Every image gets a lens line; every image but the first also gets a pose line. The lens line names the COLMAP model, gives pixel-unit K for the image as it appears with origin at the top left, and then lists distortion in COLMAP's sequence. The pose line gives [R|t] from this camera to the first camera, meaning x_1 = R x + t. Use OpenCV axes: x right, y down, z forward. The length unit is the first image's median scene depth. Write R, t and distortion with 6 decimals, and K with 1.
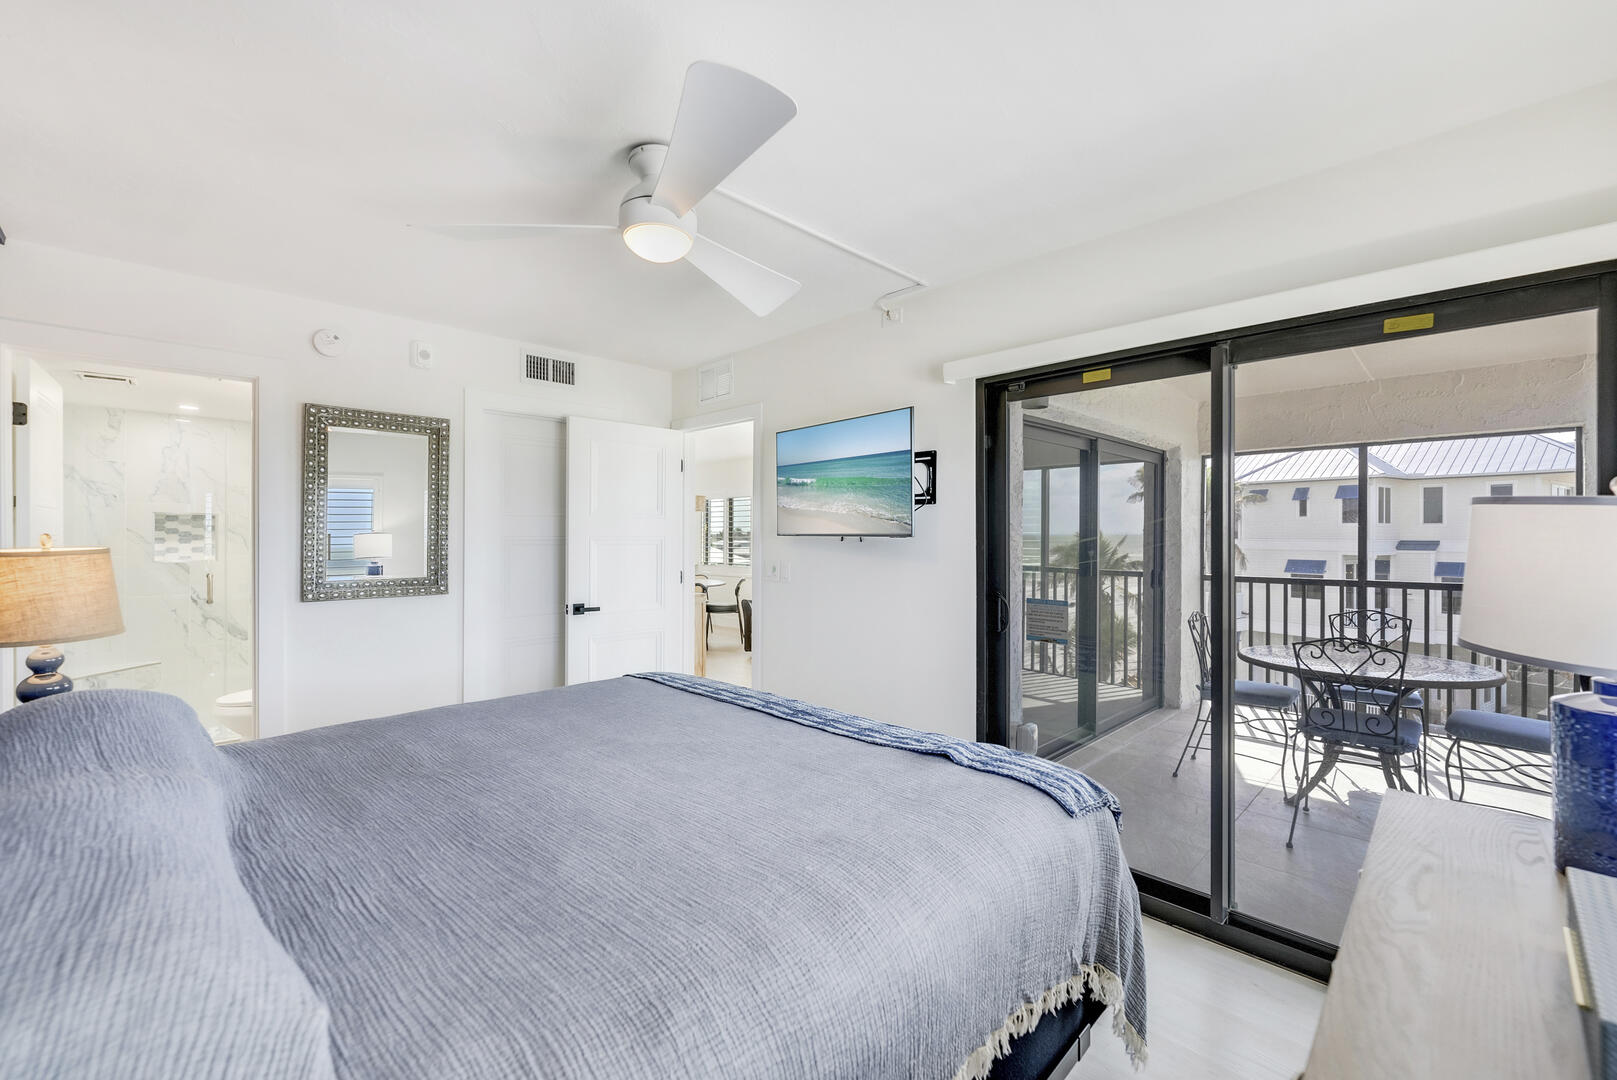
lens RADIAL K [[665.6, 0, 811.3], [0, 665.6, 536.1], [0, 0, 1]] dist [0.000805, -0.000261]
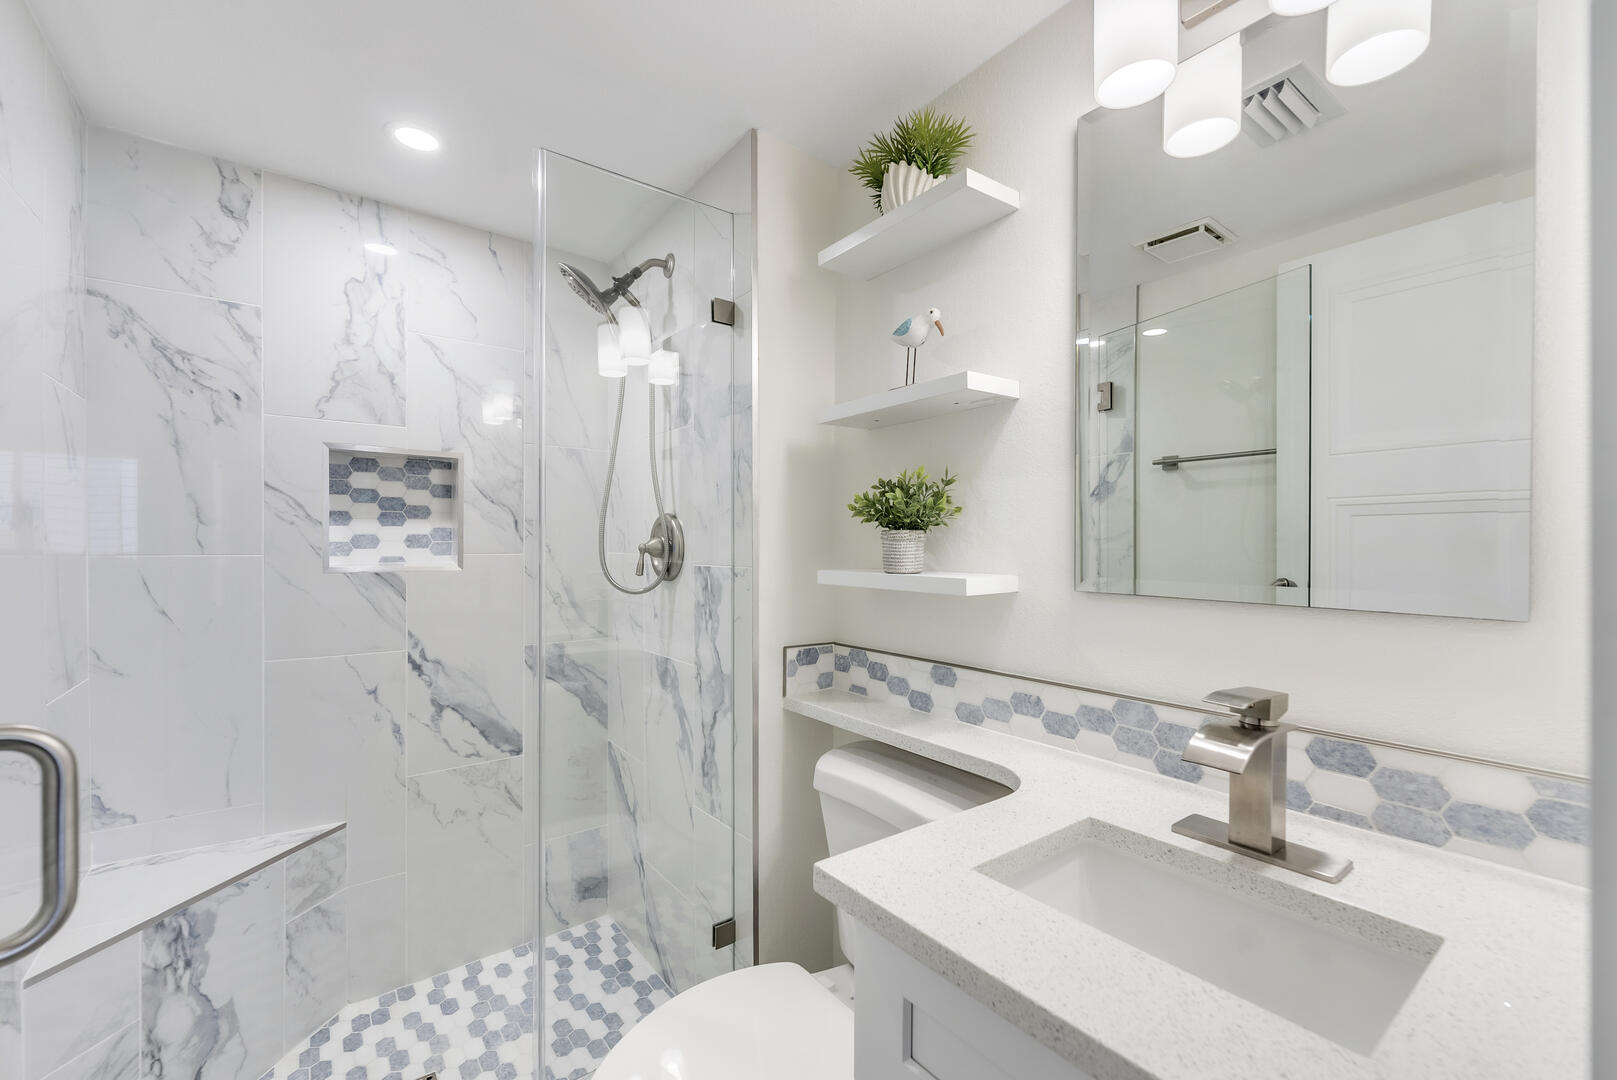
lens RADIAL K [[665.6, 0, 807.9], [0, 665.6, 539.8], [0, 0, 1]] dist [0.000805, -0.000261]
pose [[0.992214, -0.008030, -0.124286, -0.646187], [0.007583, 0.999963, -0.004065, 0.023939], [0.124314, 0.003091, 0.992238, 0.634578]]
